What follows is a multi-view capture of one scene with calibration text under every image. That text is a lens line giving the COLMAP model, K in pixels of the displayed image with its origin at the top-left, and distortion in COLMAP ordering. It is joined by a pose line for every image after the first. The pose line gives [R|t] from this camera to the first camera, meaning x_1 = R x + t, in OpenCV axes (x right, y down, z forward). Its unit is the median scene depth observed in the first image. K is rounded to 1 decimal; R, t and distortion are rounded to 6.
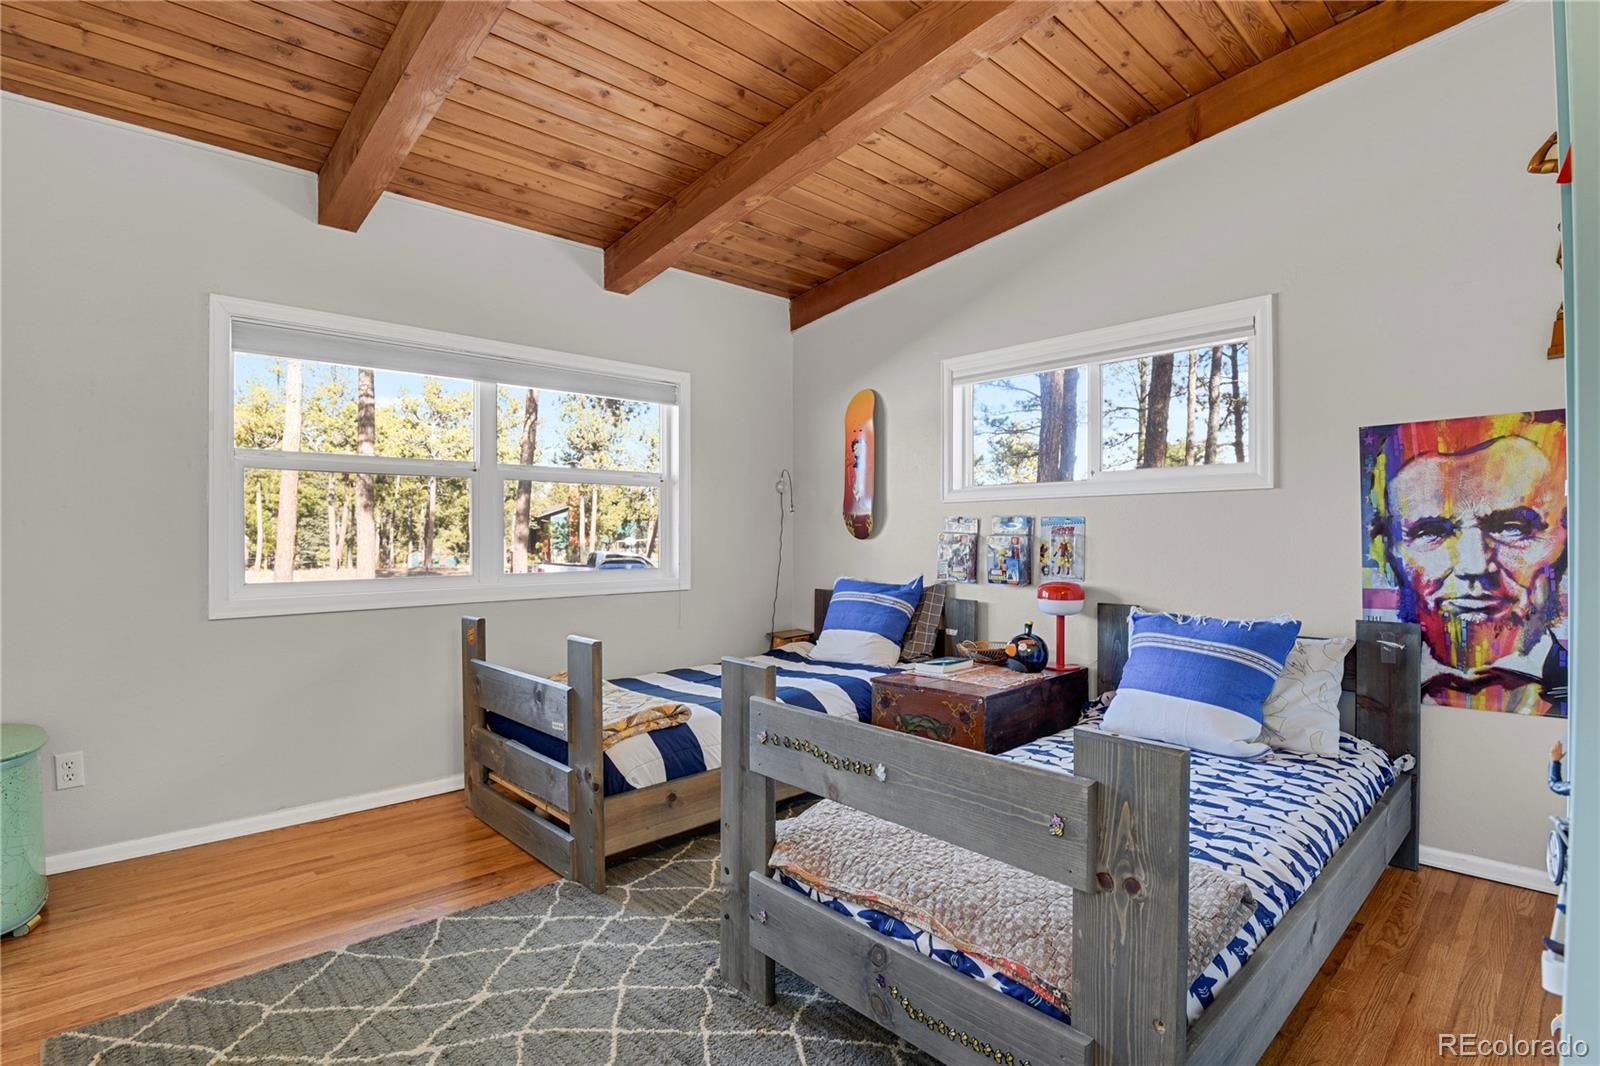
lens RADIAL K [[784.5, 0, 832.4], [0, 784.5, 538.0], [0, 0, 1]] dist [-0.036391, -0.000563]
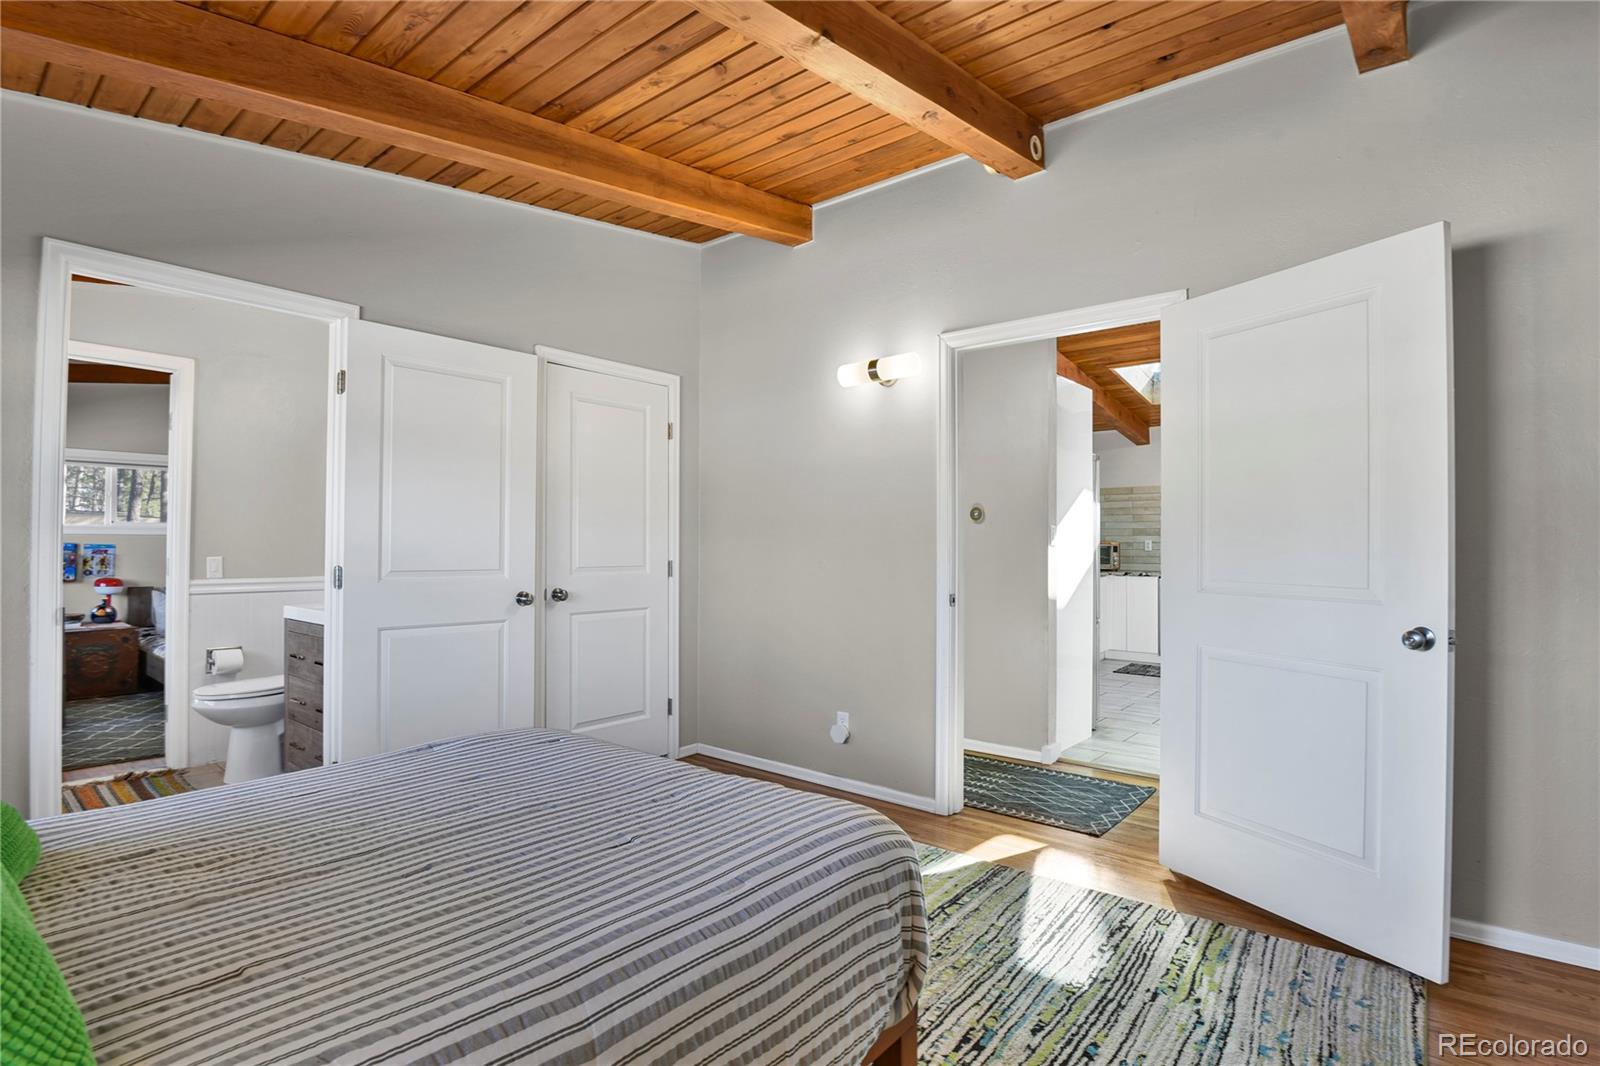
lens RADIAL K [[784.5, 0, 832.4], [0, 784.5, 538.0], [0, 0, 1]] dist [-0.036391, -0.000563]
pose [[-0.122526, 0.013372, 0.992375, -1.741822], [-0.001385, 0.999906, -0.013645, -0.019512], [-0.992464, -0.003046, -0.122496, -0.546219]]
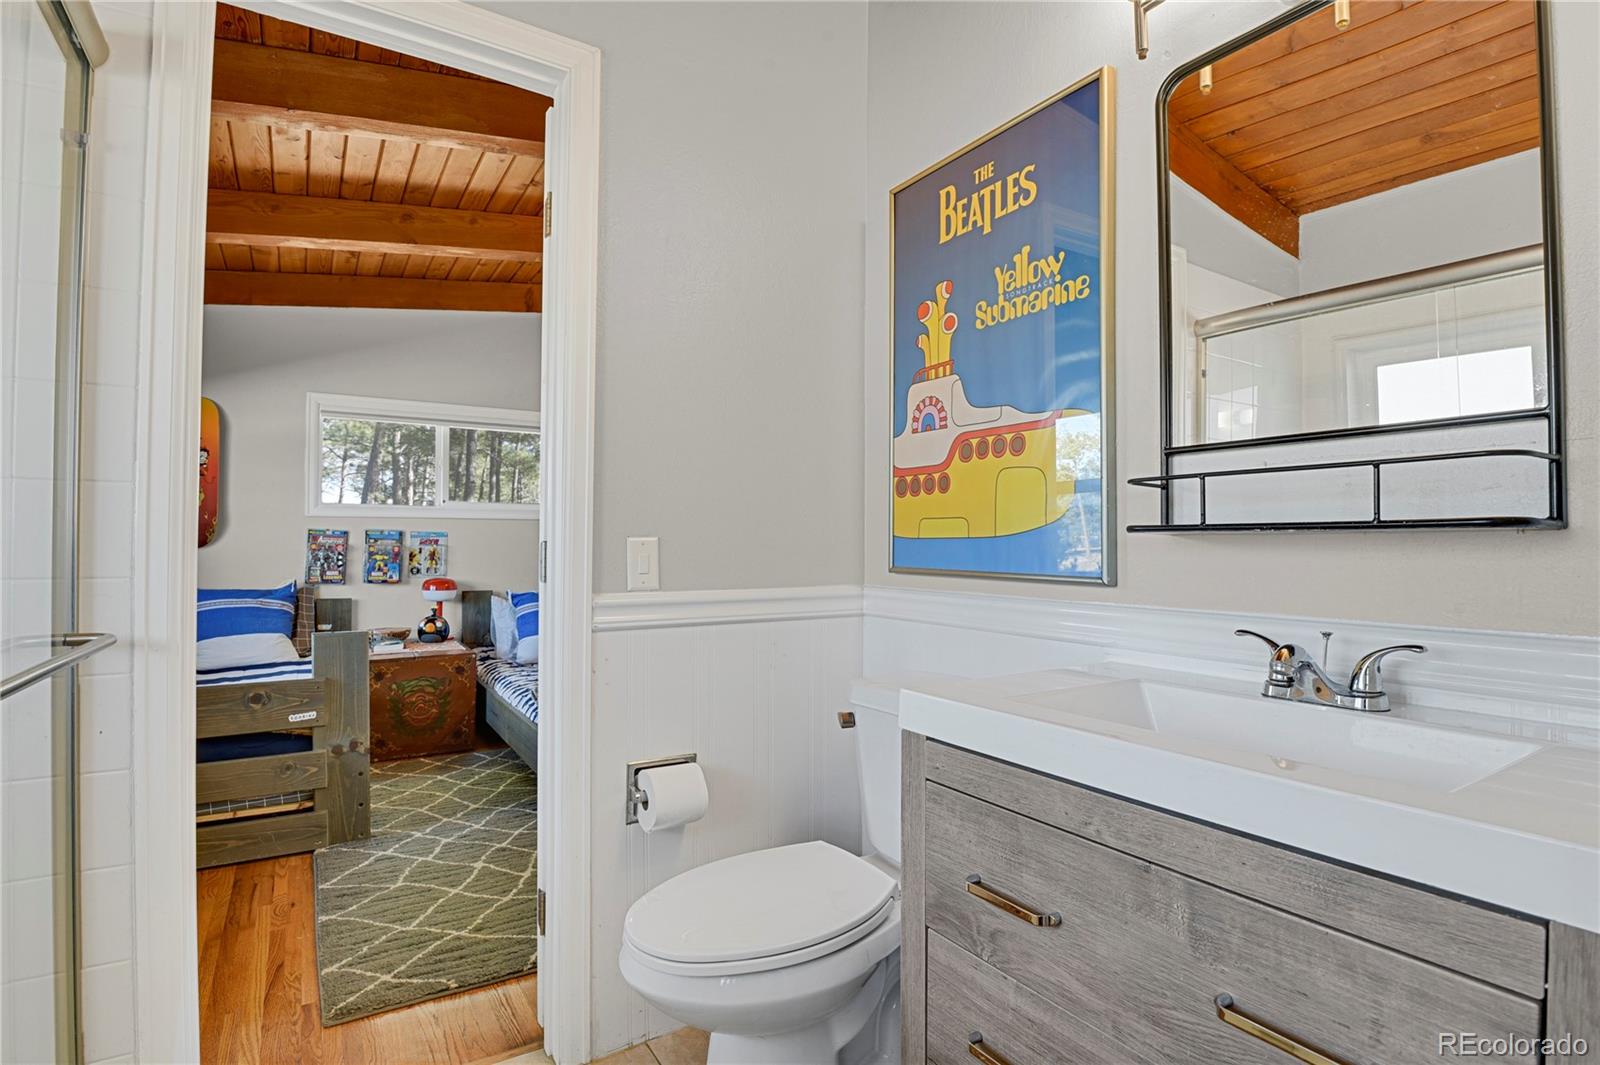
lens RADIAL K [[784.5, 0, 832.4], [0, 784.5, 537.5], [0, 0, 1]] dist [-0.036391, -0.000563]
pose [[0.180961, 0.012818, 0.983407, -0.921174], [0.000207, 0.999915, -0.013071, 0.001191], [-0.983490, 0.002569, 0.180943, 0.043598]]
